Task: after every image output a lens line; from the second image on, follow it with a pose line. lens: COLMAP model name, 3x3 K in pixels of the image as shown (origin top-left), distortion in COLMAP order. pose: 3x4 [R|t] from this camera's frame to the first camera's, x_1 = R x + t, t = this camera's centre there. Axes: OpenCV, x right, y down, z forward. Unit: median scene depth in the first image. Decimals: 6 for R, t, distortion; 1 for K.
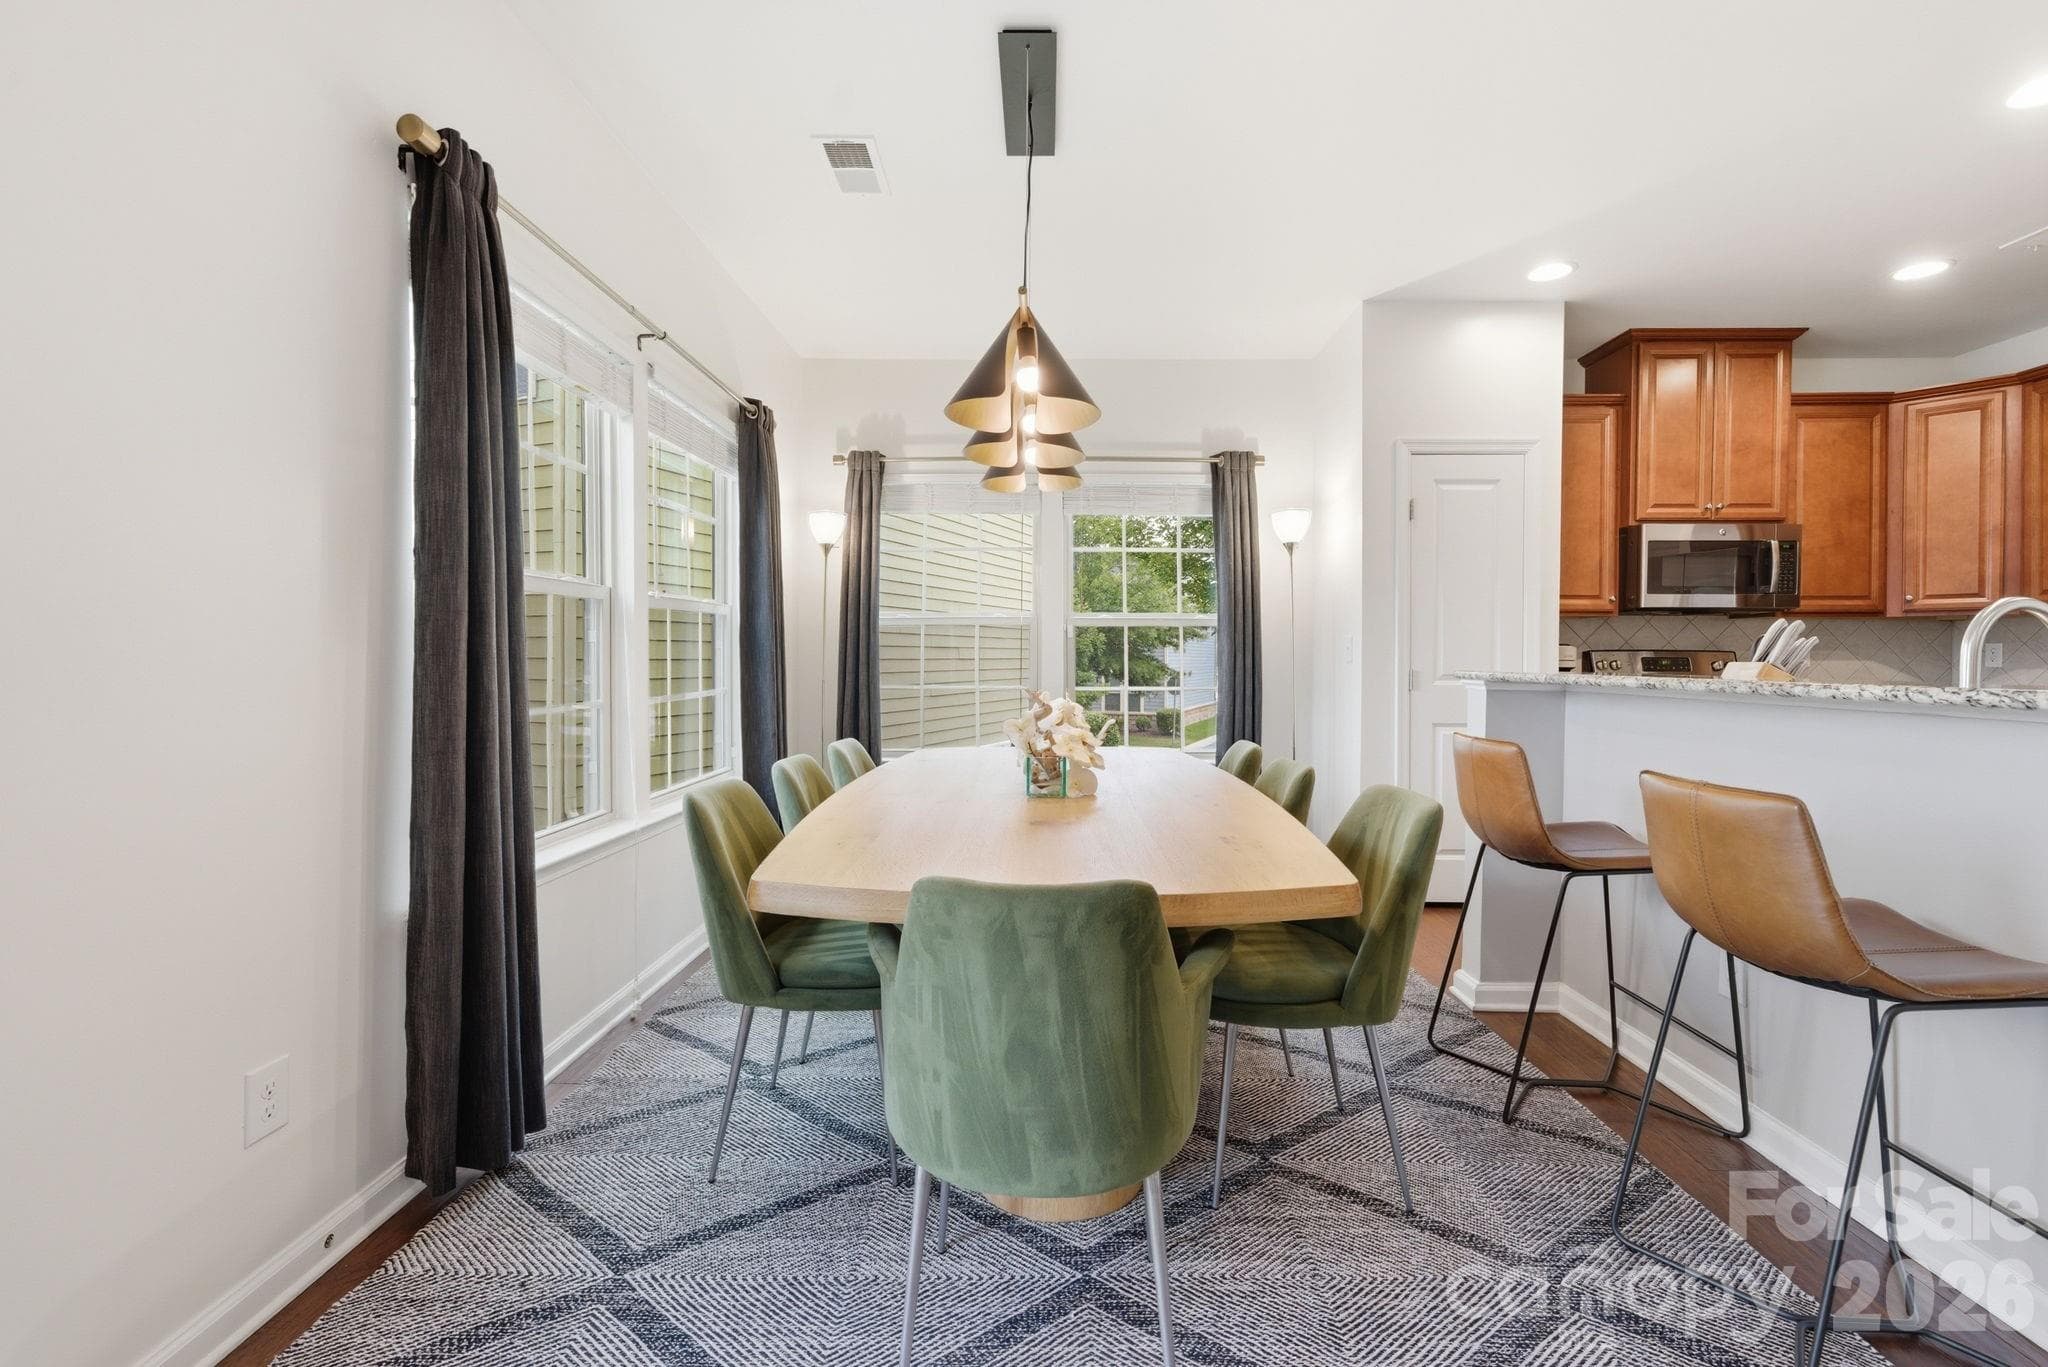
lens RADIAL K [[878.5, 0, 1024.6], [0, 878.5, 665.2], [0, 0, 1]] dist [-0.000852, 0.000506]
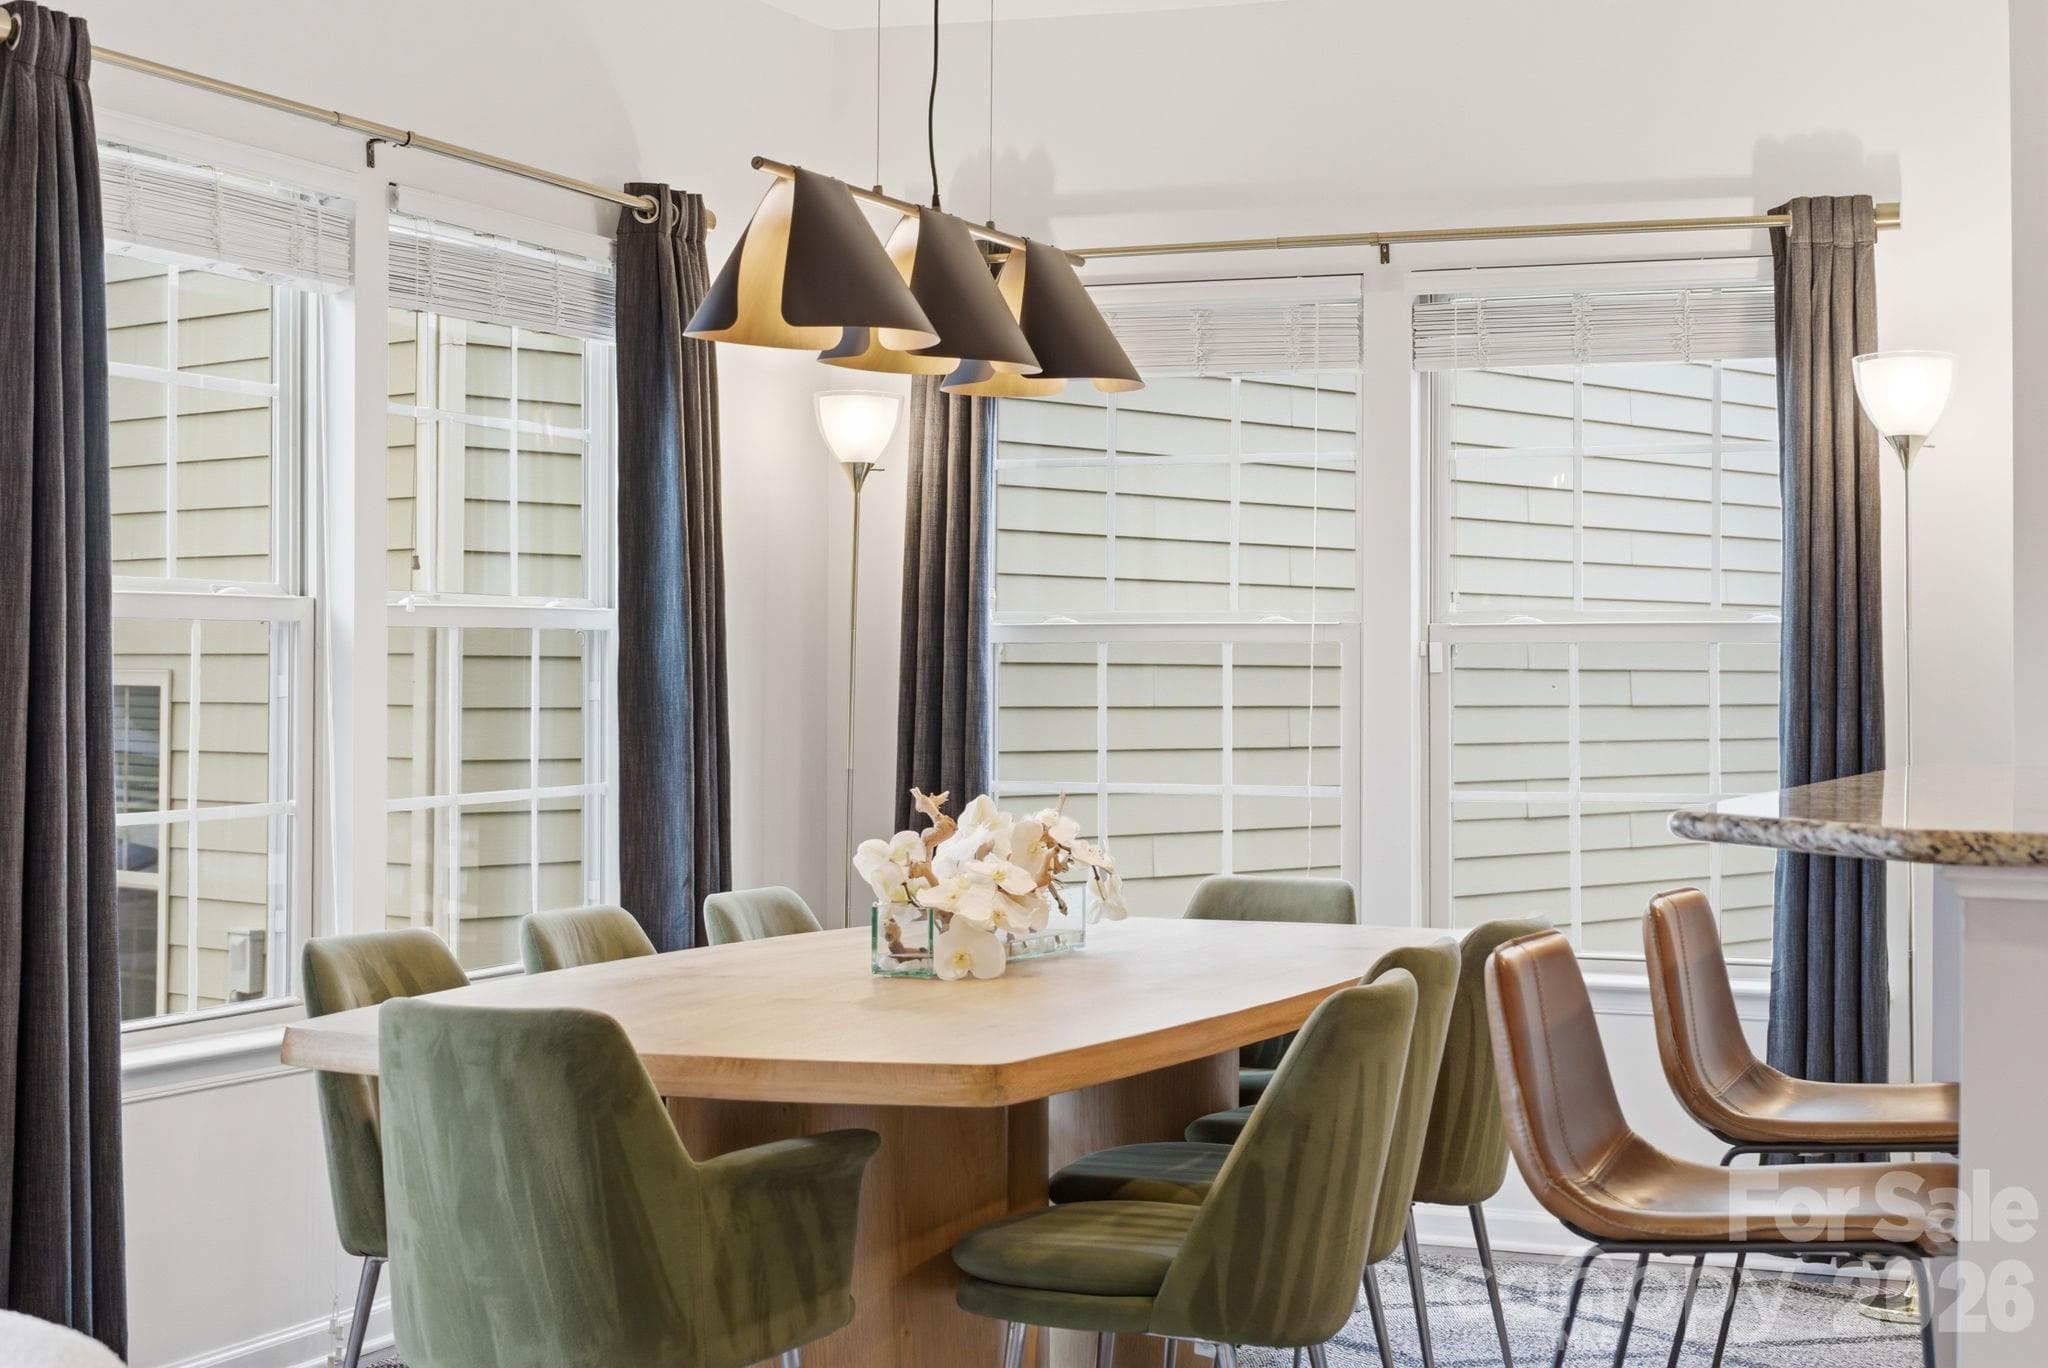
lens RADIAL K [[3343.7, 0, 1020.6], [0, 3343.7, 564.8], [0, 0, 1]] dist [0.027470, -0.071795]
pose [[0.924862, -0.012182, -0.380107, 0.553557], [-0.005697, 0.998931, -0.045876, -0.011748], [0.380259, 0.044595, 0.923804, -0.585675]]
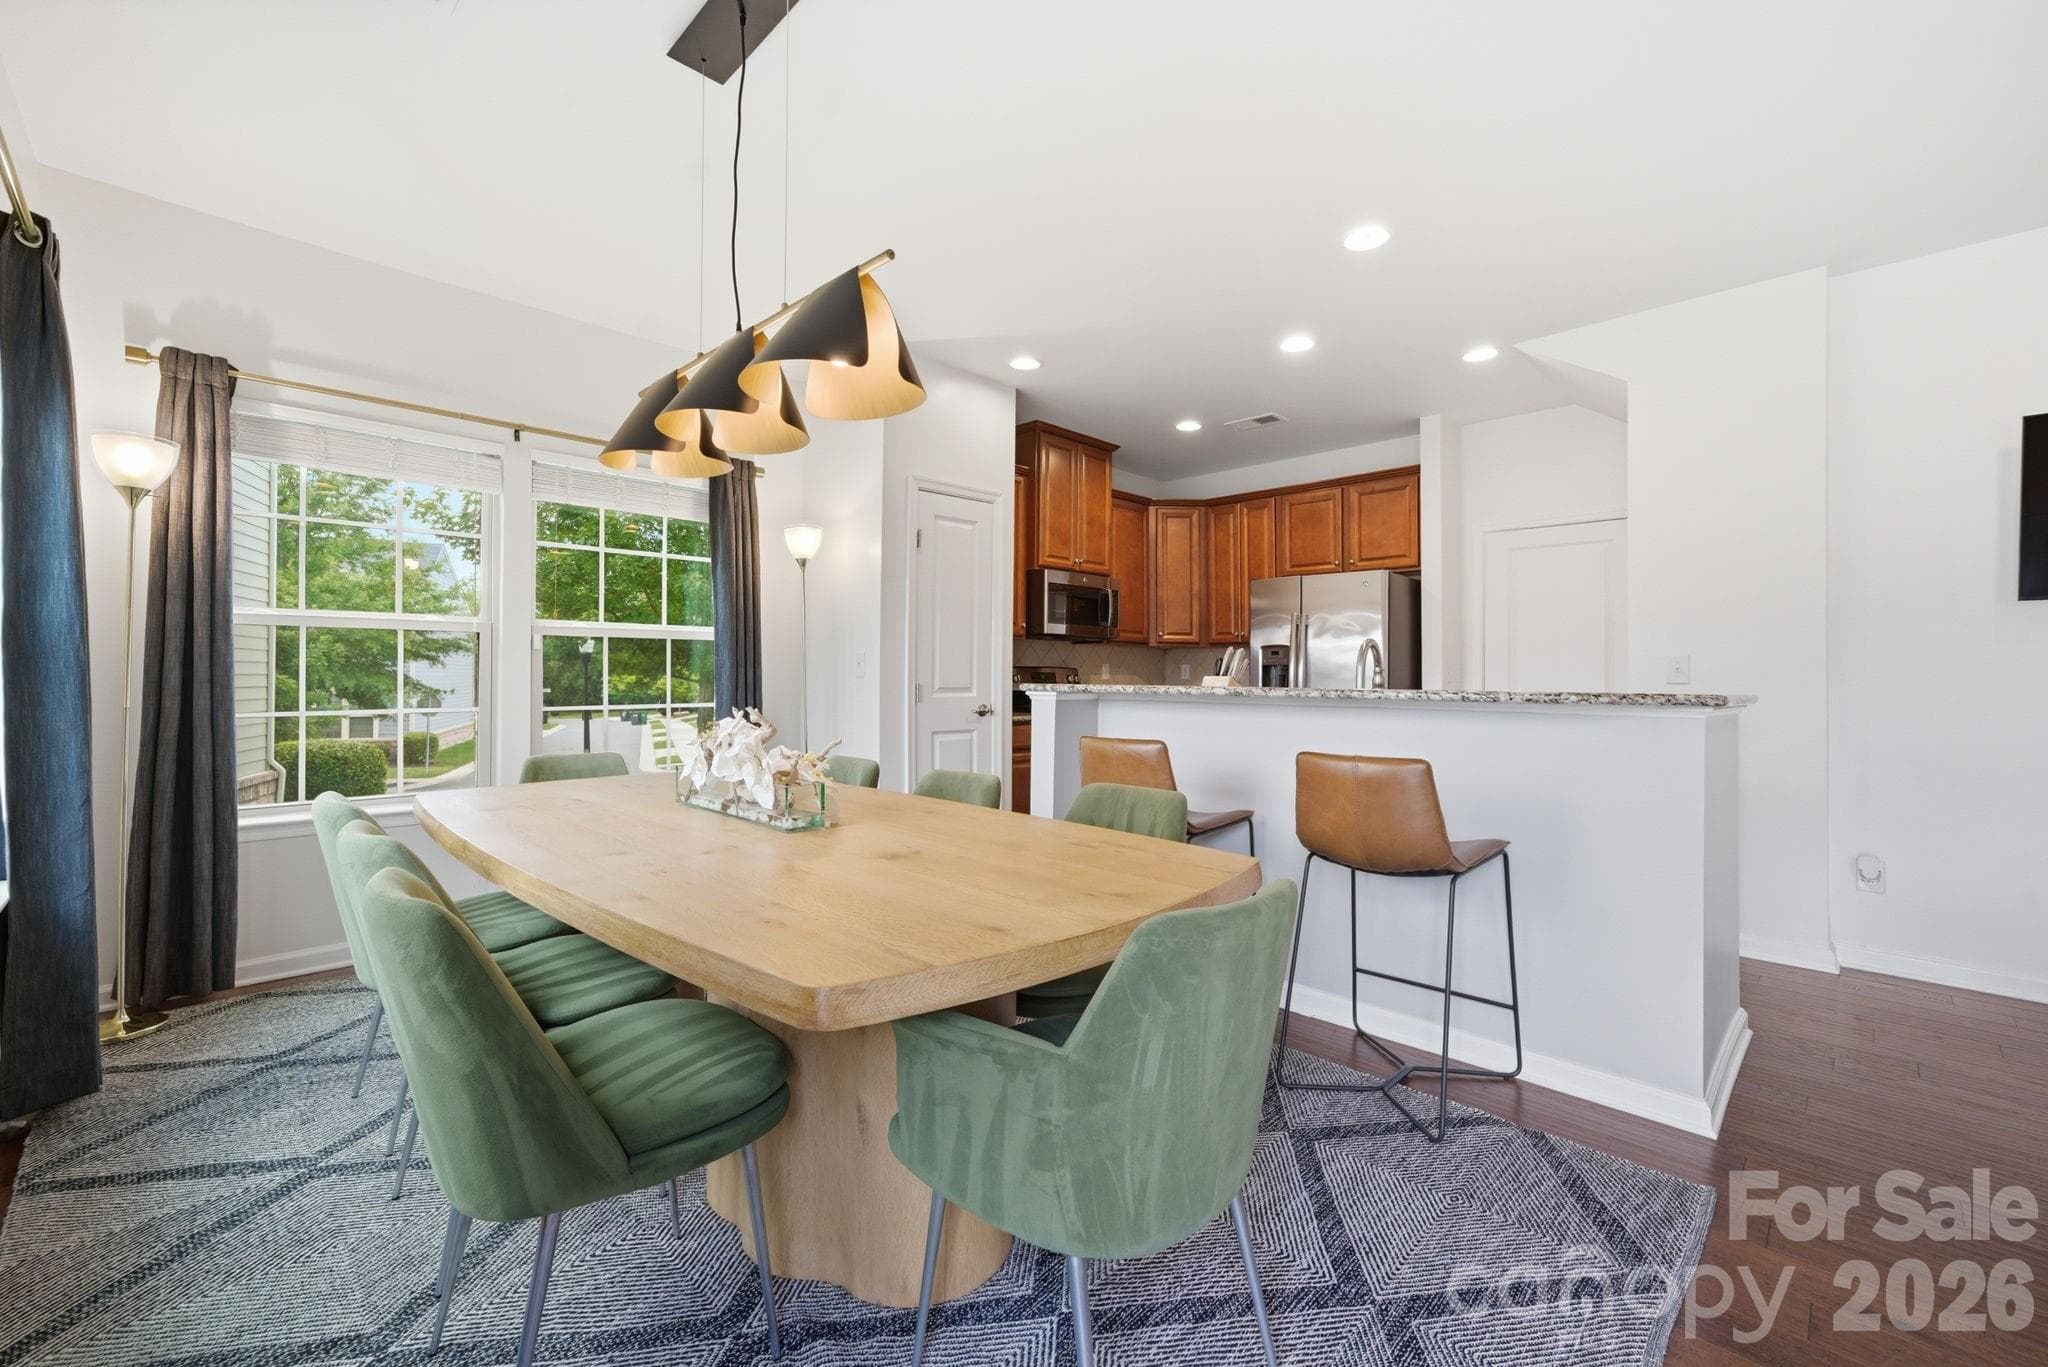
lens RADIAL K [[833.0, 0, 1024.1], [0, 833.0, 661.4], [0, 0, 1]] dist [0.000307, 0.000359]
pose [[0.691587, 0.005458, 0.722272, -0.232725], [0.009933, 0.999805, -0.017066, -0.003329], [-0.722225, 0.018978, 0.691398, 0.173029]]
